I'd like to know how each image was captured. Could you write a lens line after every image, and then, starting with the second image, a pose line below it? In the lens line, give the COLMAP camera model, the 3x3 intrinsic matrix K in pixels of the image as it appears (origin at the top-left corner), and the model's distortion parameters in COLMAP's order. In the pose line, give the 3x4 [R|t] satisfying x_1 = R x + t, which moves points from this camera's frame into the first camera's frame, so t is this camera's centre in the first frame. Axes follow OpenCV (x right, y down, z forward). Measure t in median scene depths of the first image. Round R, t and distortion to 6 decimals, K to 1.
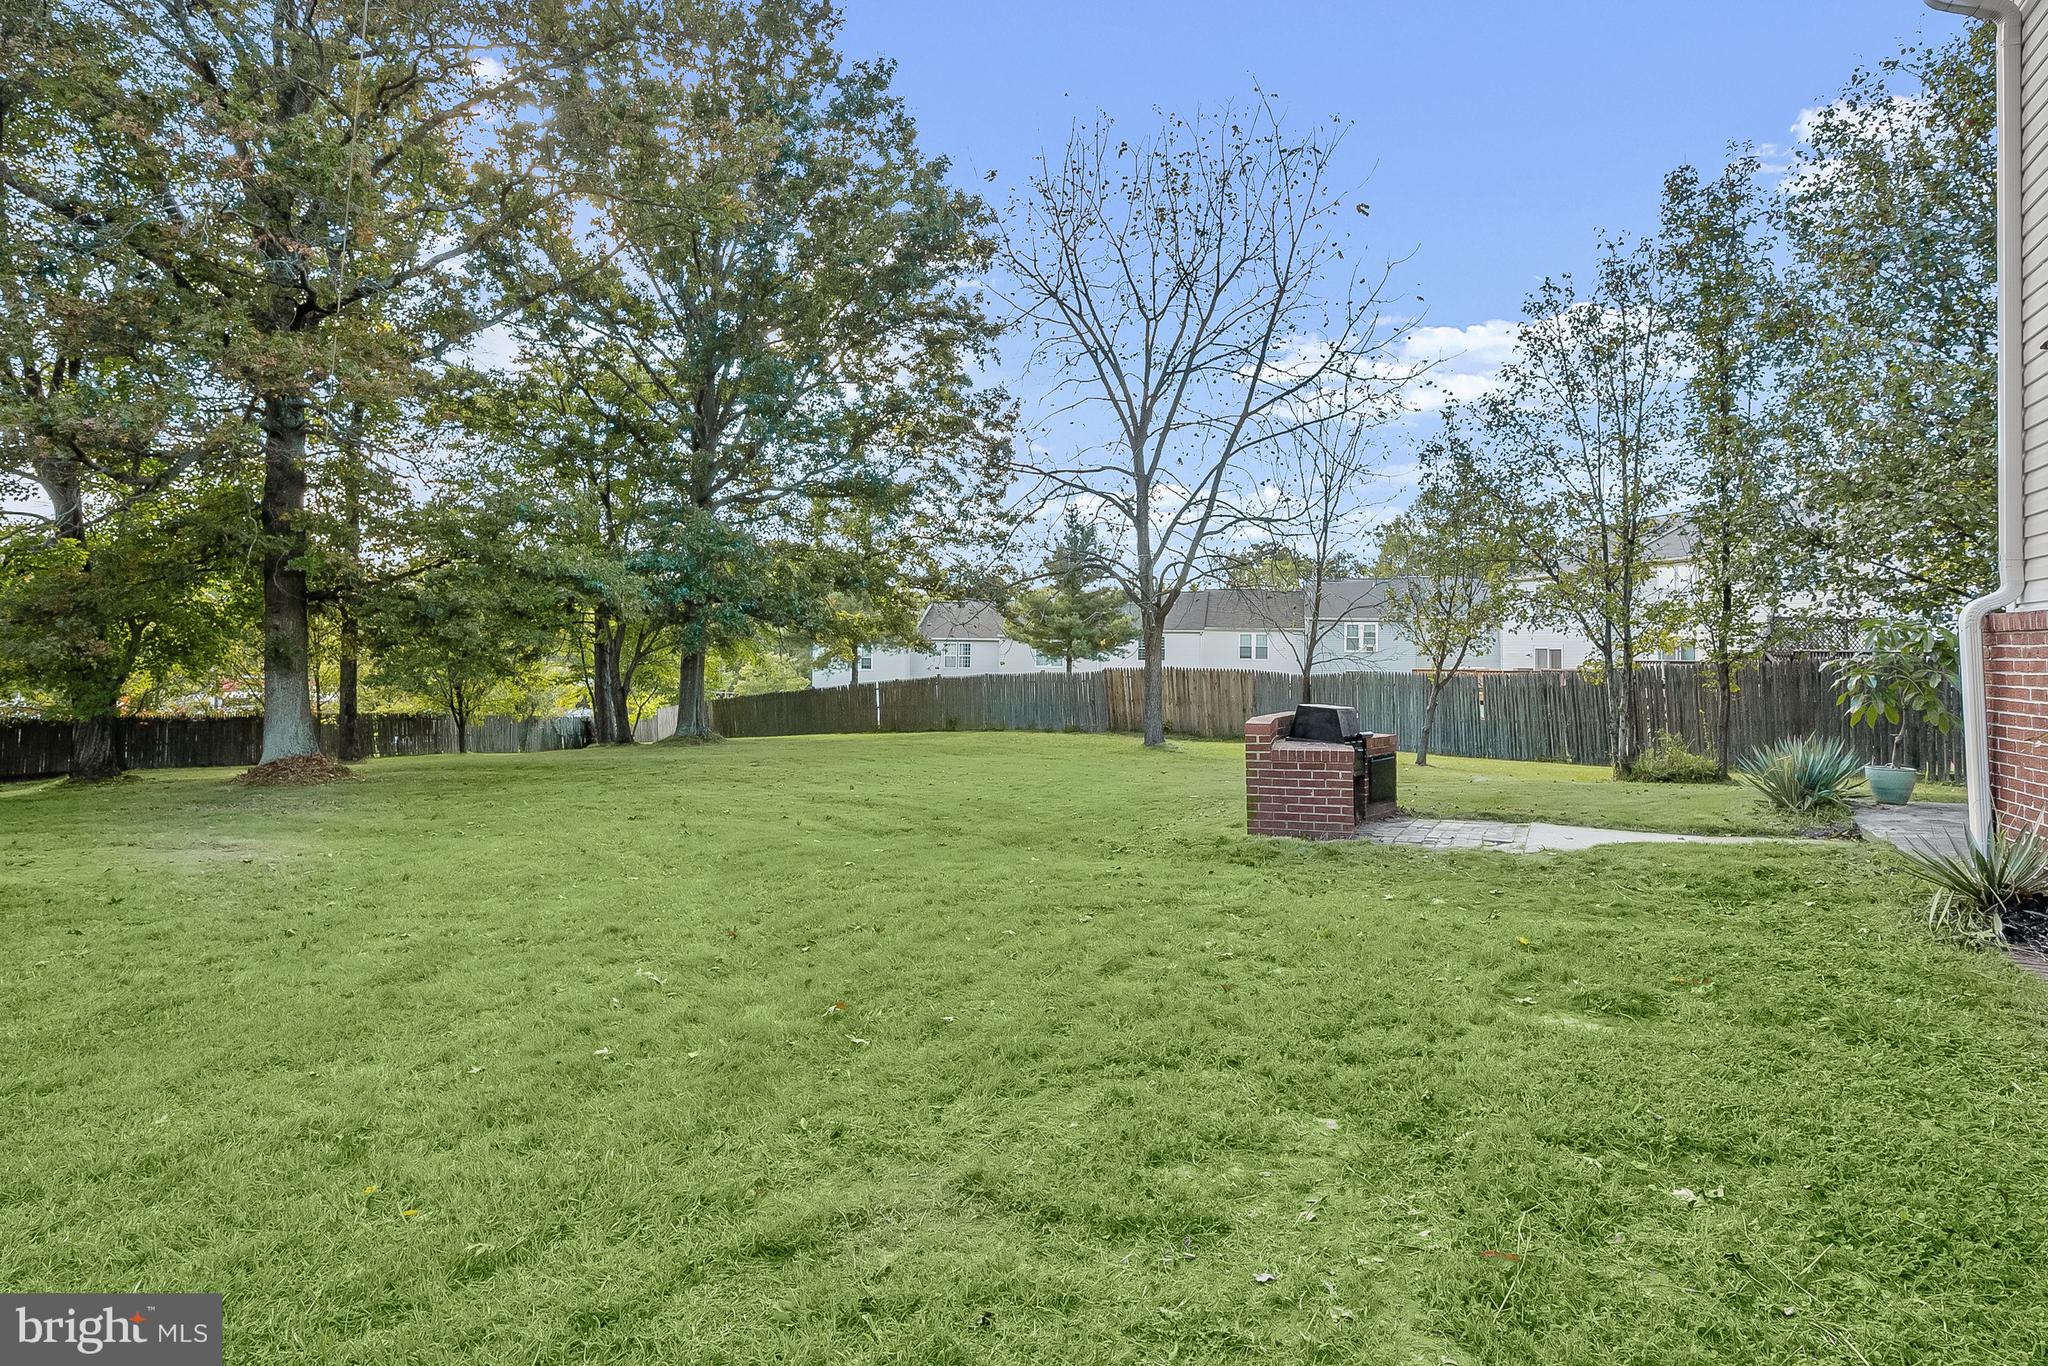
lens RADIAL K [[1114.1, 0, 1025.9], [0, 1114.1, 632.0], [0, 0, 1]] dist [-0.002167, -0.000270]
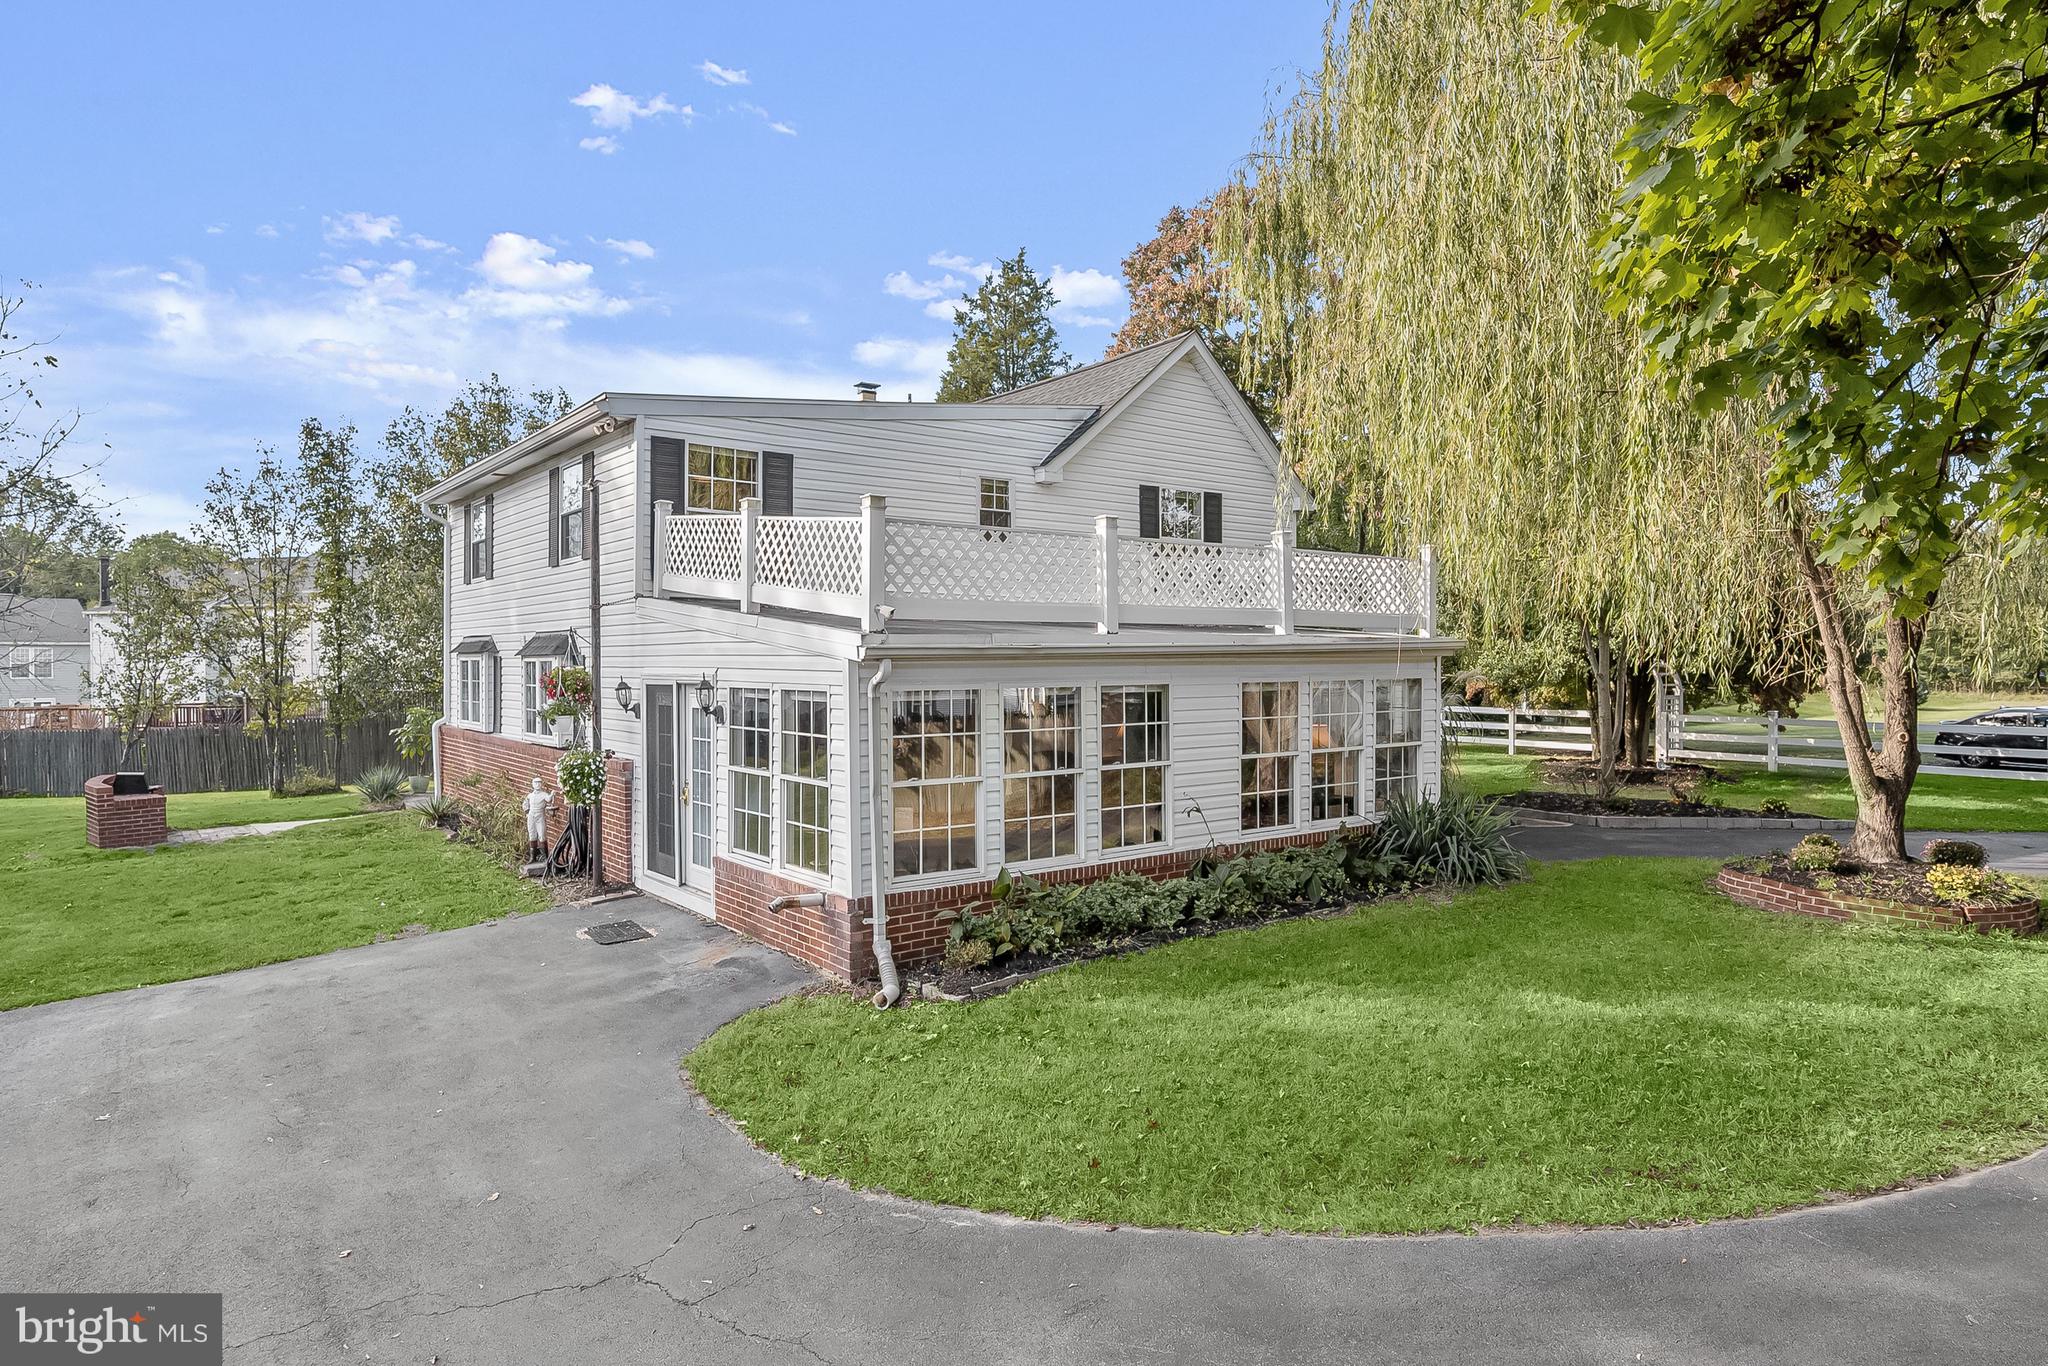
lens RADIAL K [[1205.0, 0, 1016.0], [0, 1205.0, 649.3], [0, 0, 1]] dist [-0.008870, -0.001022]
pose [[0.454299, -0.006214, 0.890828, -0.531662], [-0.003914, 0.999952, 0.008972, -0.103270], [-0.890841, -0.007563, 0.454253, -0.748722]]
